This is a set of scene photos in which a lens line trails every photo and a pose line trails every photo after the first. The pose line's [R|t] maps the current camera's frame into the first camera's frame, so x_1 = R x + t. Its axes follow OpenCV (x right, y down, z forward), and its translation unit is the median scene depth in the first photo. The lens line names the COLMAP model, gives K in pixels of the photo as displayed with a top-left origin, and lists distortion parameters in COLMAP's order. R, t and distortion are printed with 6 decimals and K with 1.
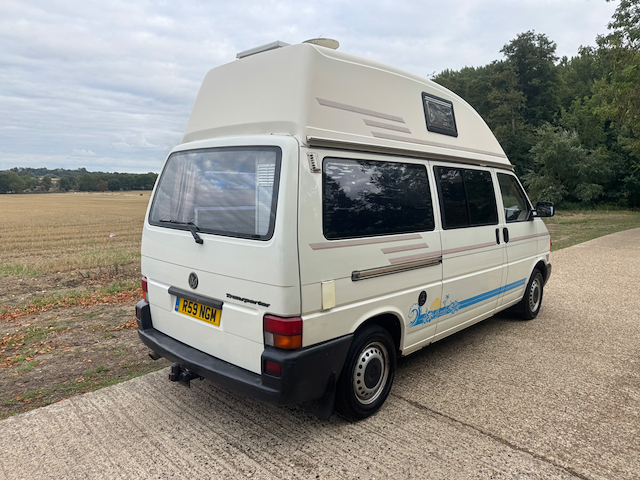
lens RADIAL K [[472.2, 0, 318.4], [0, 472.2, 254.0], [0, 0, 1]] dist [-0.005740, -0.003745]
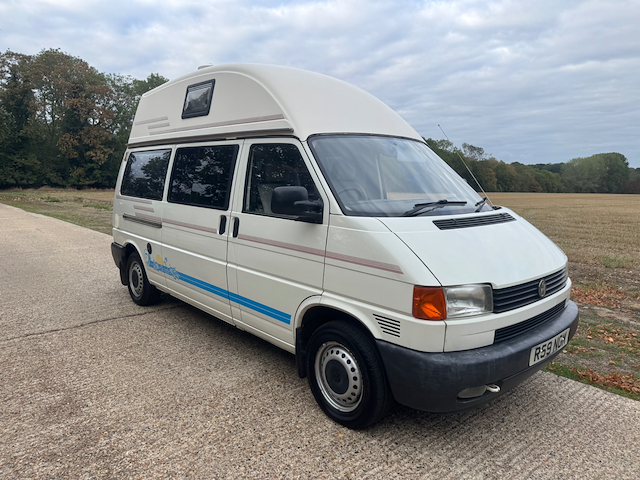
lens RADIAL K [[477.1, 0, 320.0], [0, 477.1, 240.0], [0, 0, 1]] dist [-0.000738, -0.003113]
pose [[-0.135347, 0.132767, -0.981862, 1.995151], [-0.140065, 0.978465, 0.151616, -0.274026], [0.980848, 0.158045, -0.113837, 2.159358]]
